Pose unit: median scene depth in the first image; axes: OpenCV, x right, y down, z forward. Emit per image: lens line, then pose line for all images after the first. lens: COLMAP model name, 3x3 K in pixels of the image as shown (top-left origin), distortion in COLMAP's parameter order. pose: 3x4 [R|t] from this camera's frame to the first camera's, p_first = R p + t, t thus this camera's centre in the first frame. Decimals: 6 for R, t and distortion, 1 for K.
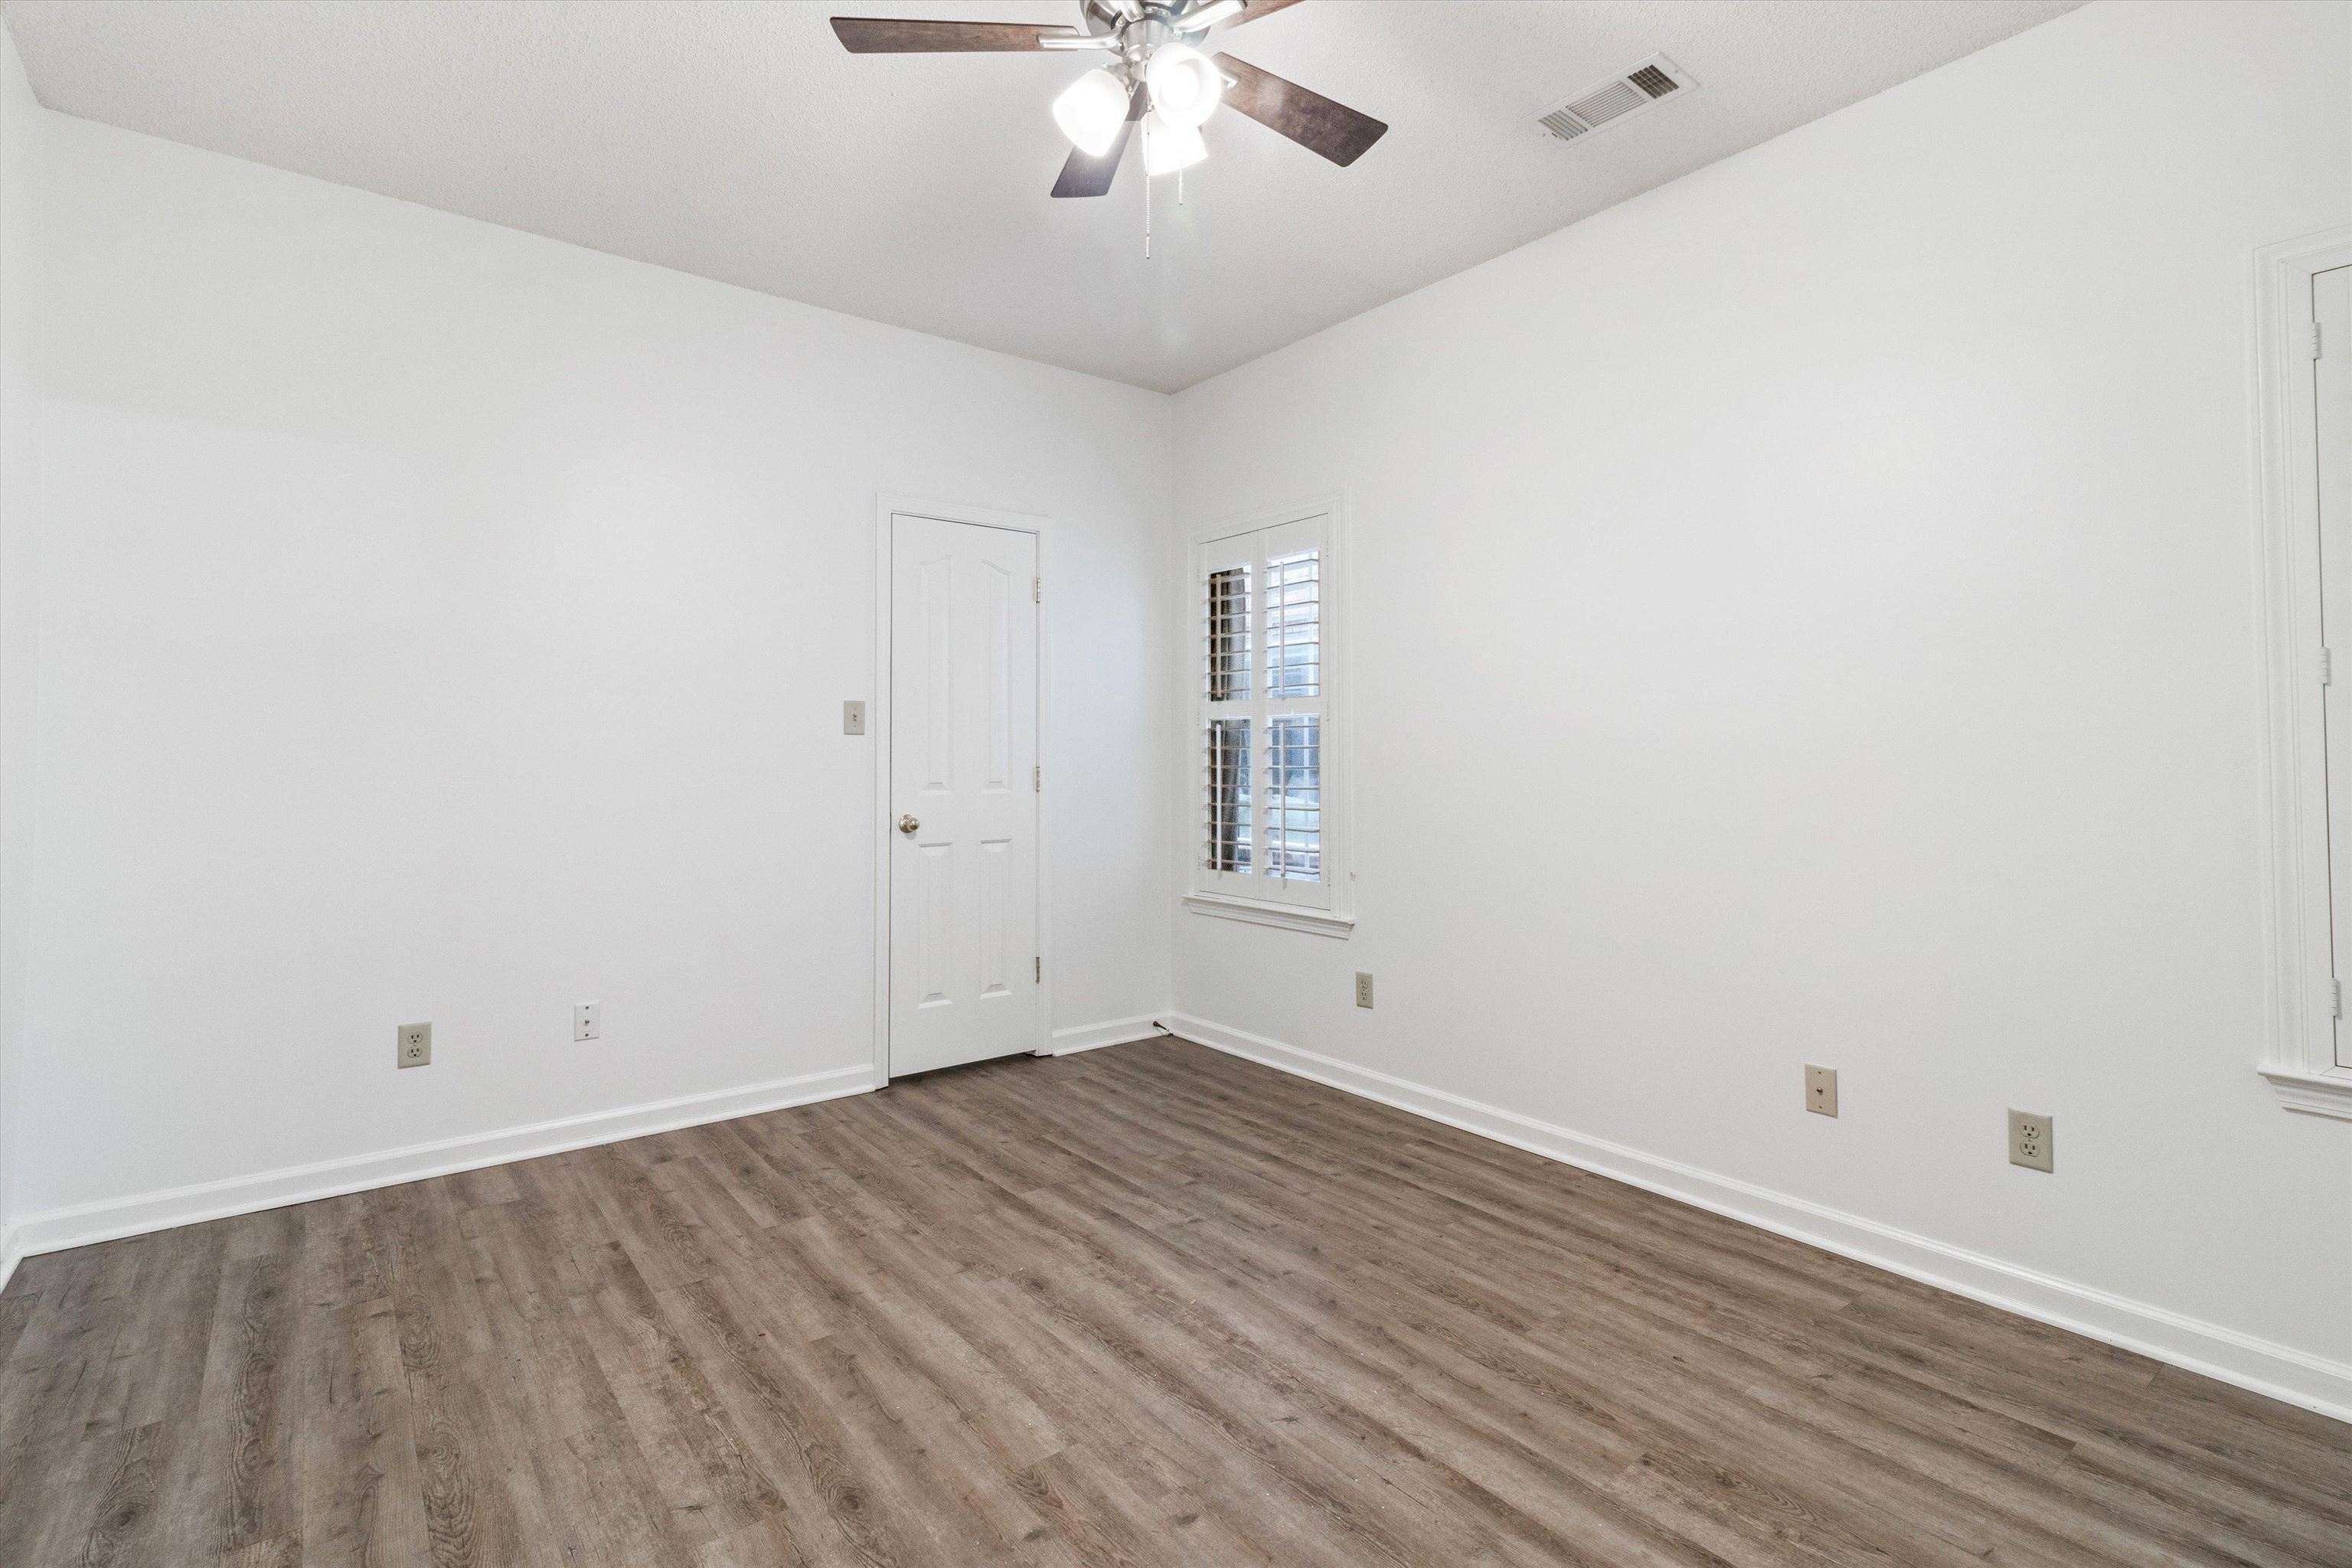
lens RADIAL K [[1105.3, 0, 1164.6], [0, 1105.3, 737.1], [0, 0, 1]] dist [0.000289, -0.000193]
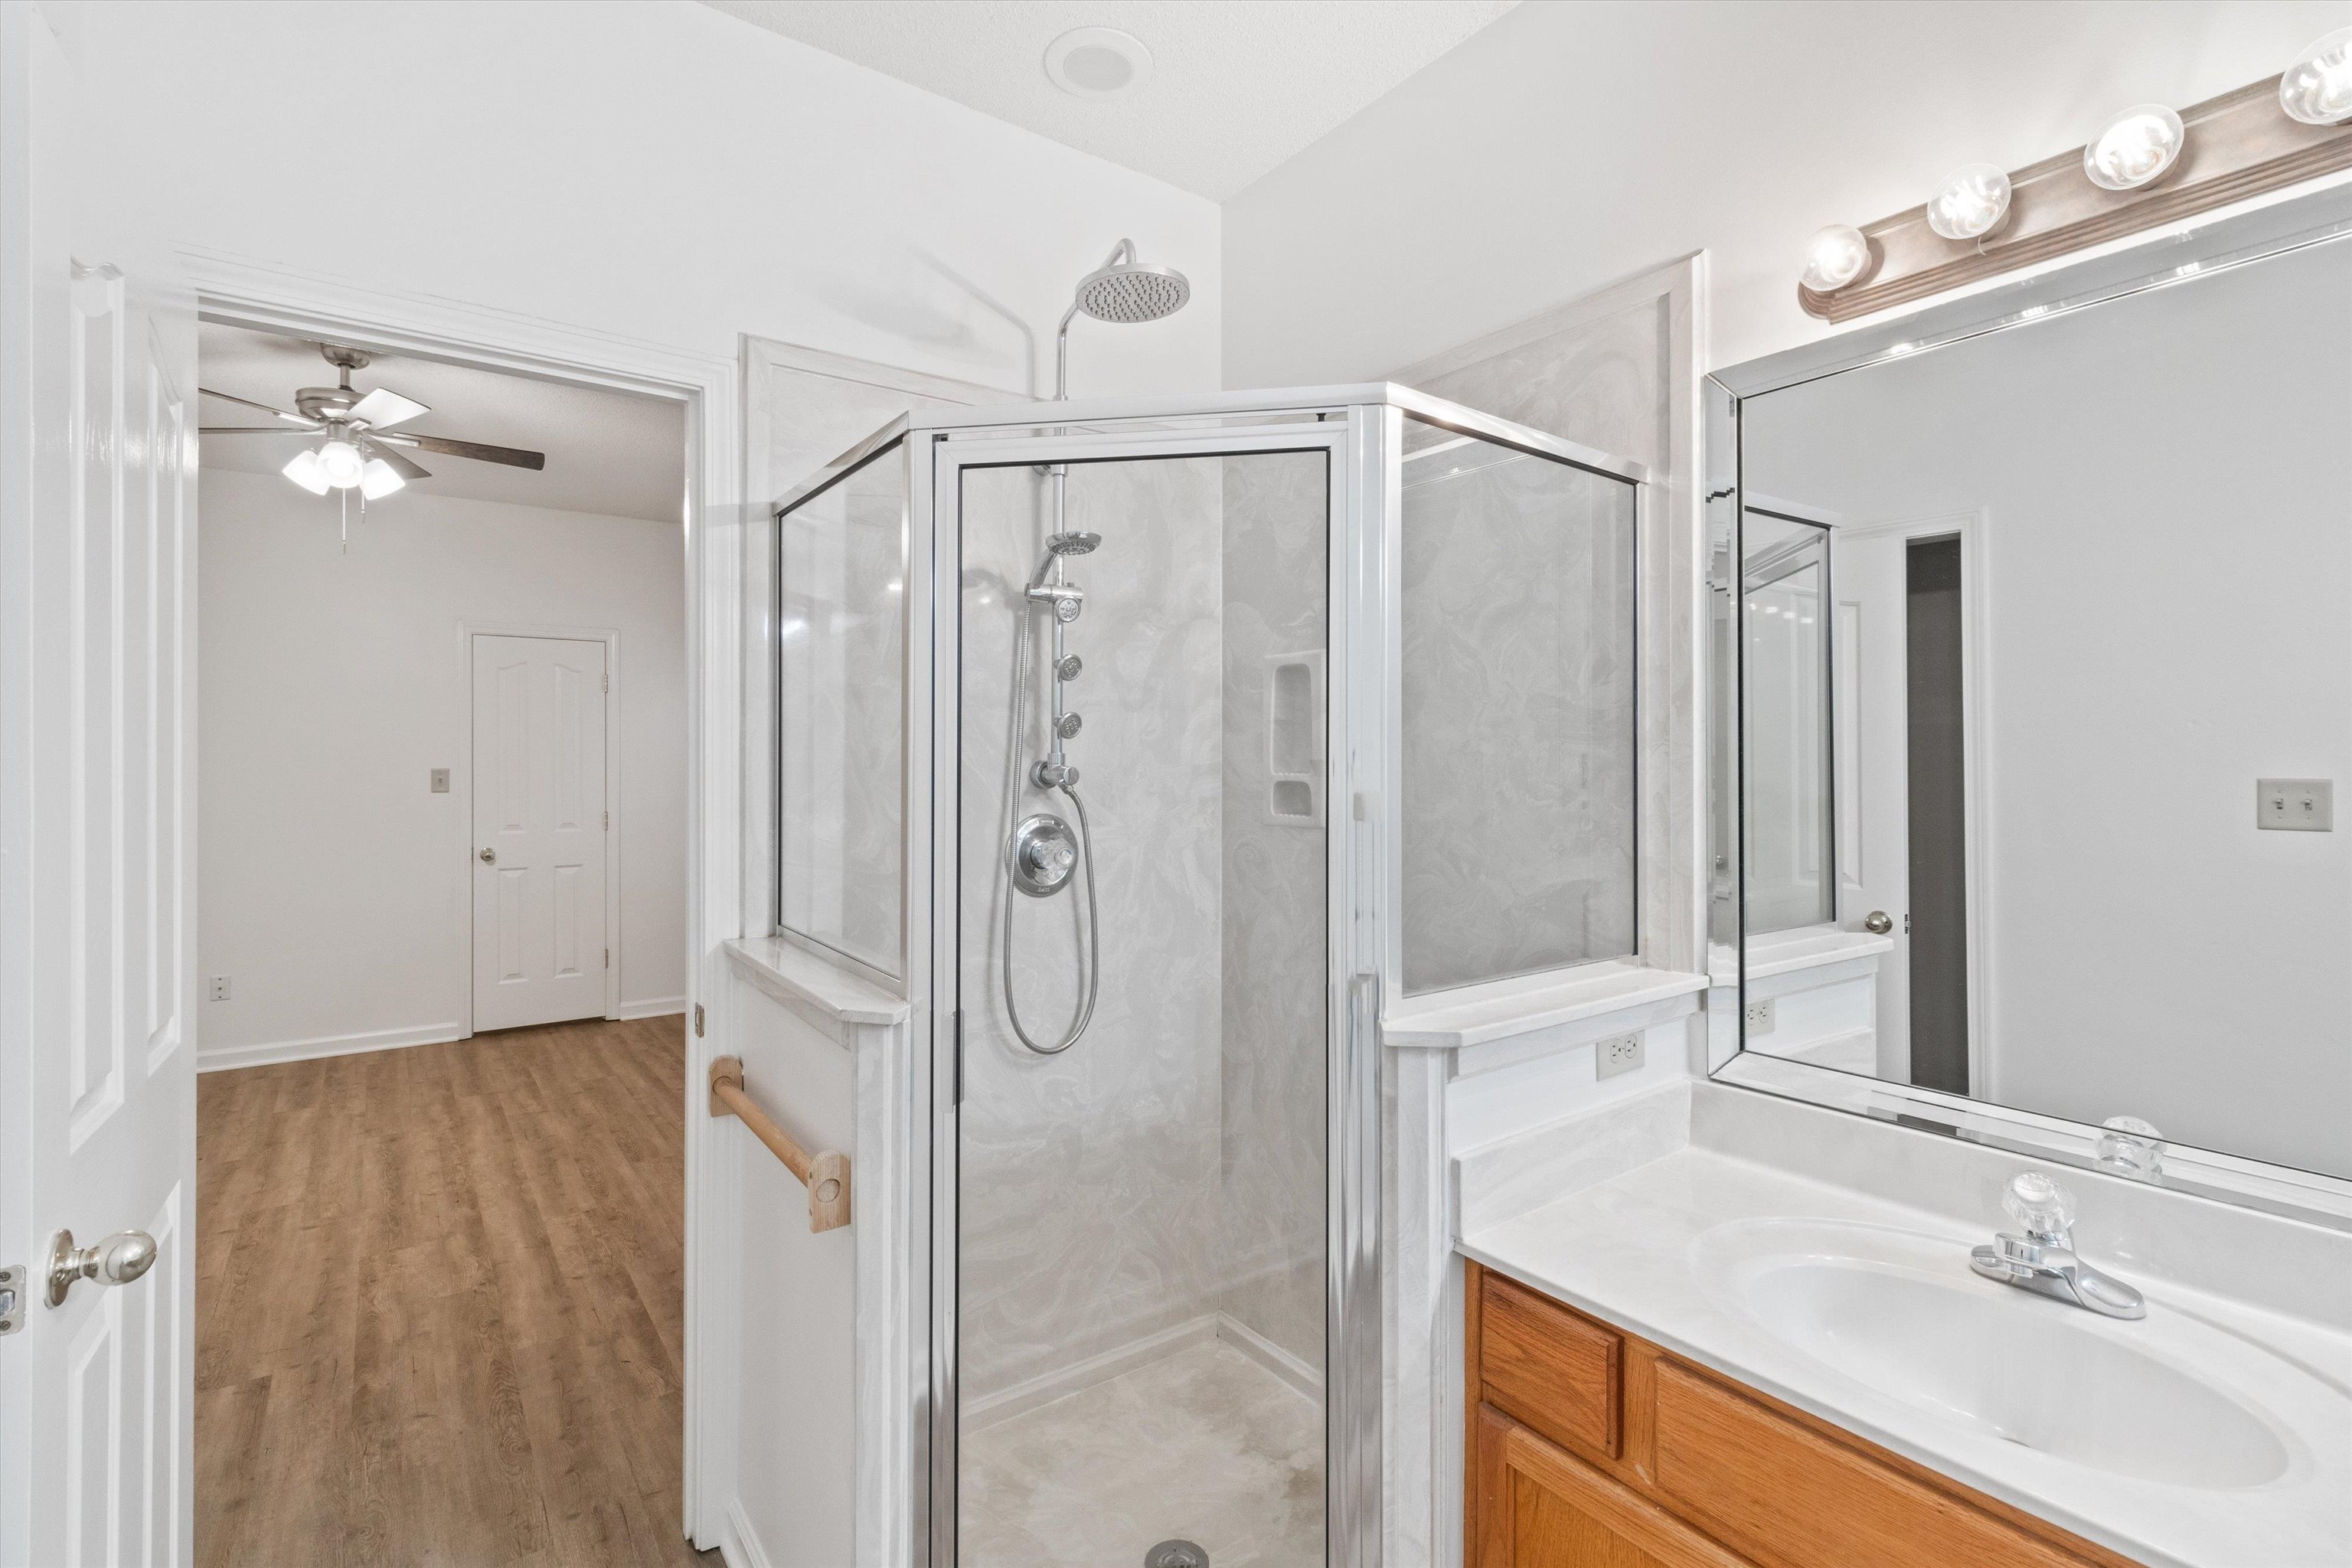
lens RADIAL K [[1093.0, 0, 1163.9], [0, 1093.0, 763.5], [0, 0, 1]] dist [0.006380, -0.001180]
pose [[0.999404, 0.000020, -0.034525, 1.284767], [0.000514, 0.999880, 0.015454, -0.111391], [0.034521, -0.015463, 0.999284, -0.699730]]
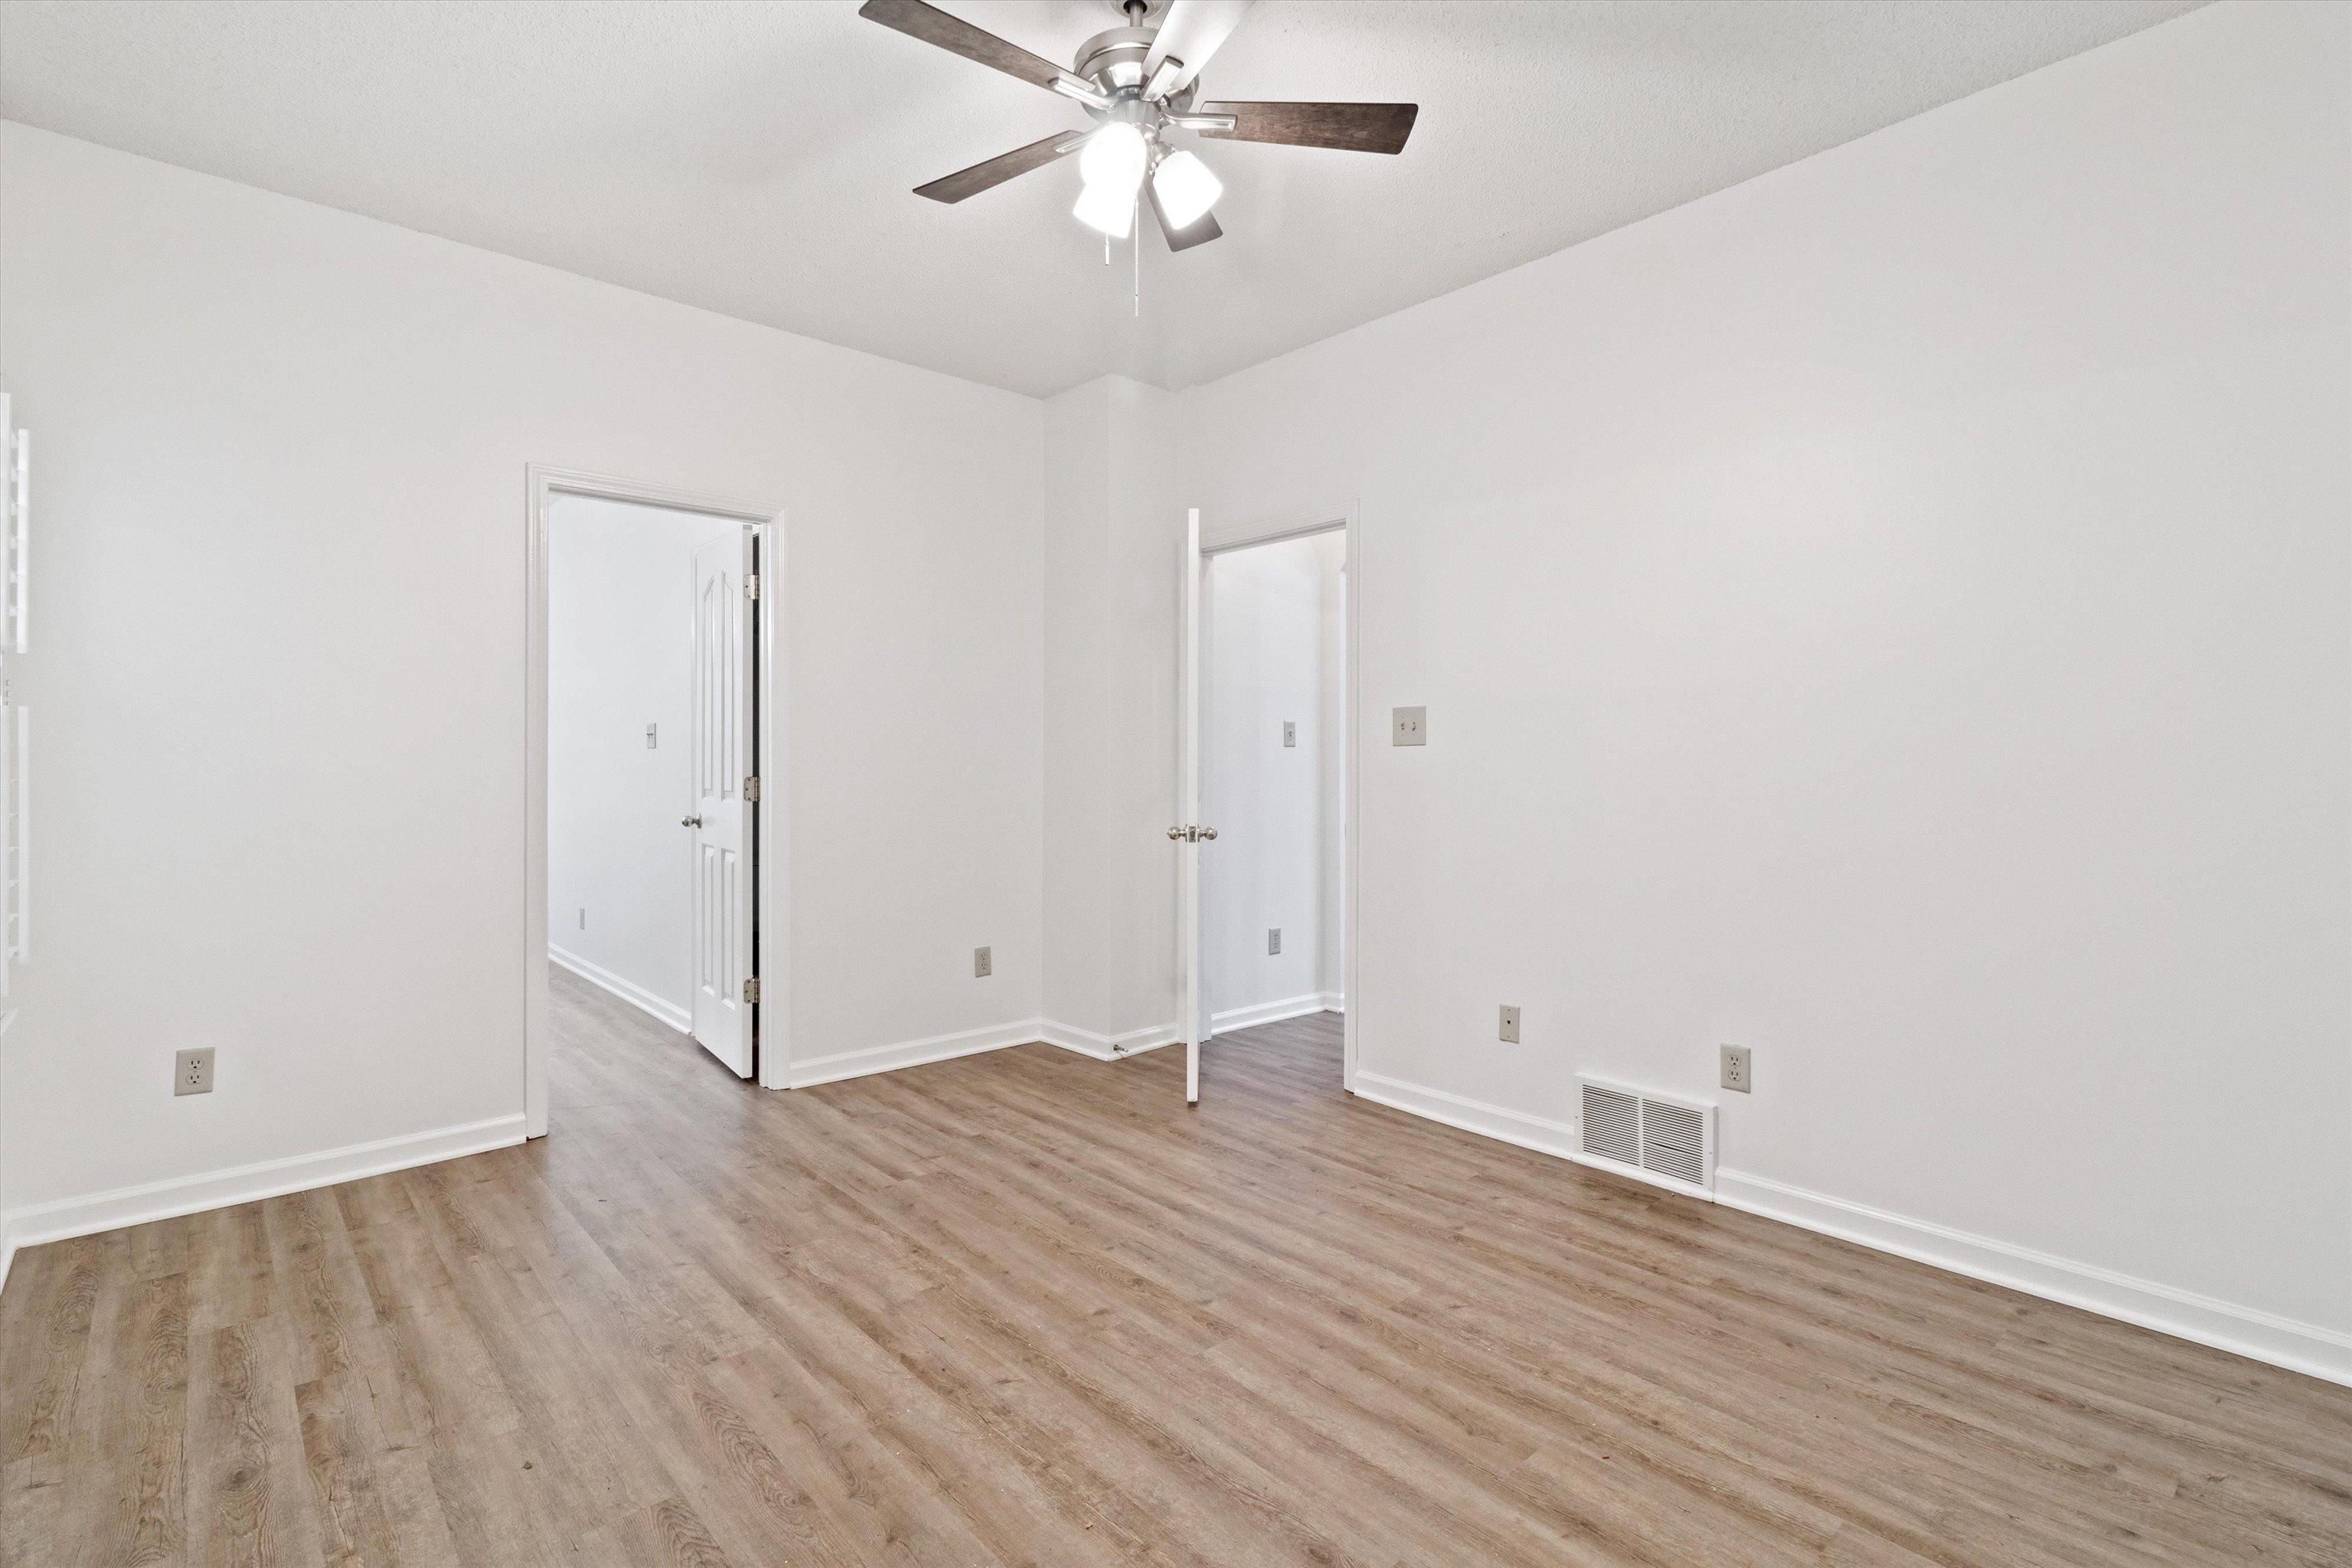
lens RADIAL K [[1093.0, 0, 1163.9], [0, 1093.0, 763.5], [0, 0, 1]] dist [0.006380, -0.001180]
pose [[-0.997447, -0.001066, -0.071400, 0.032590], [0.000093, 0.999868, -0.016228, 0.029120], [0.071407, -0.016193, -0.997316, 1.941079]]
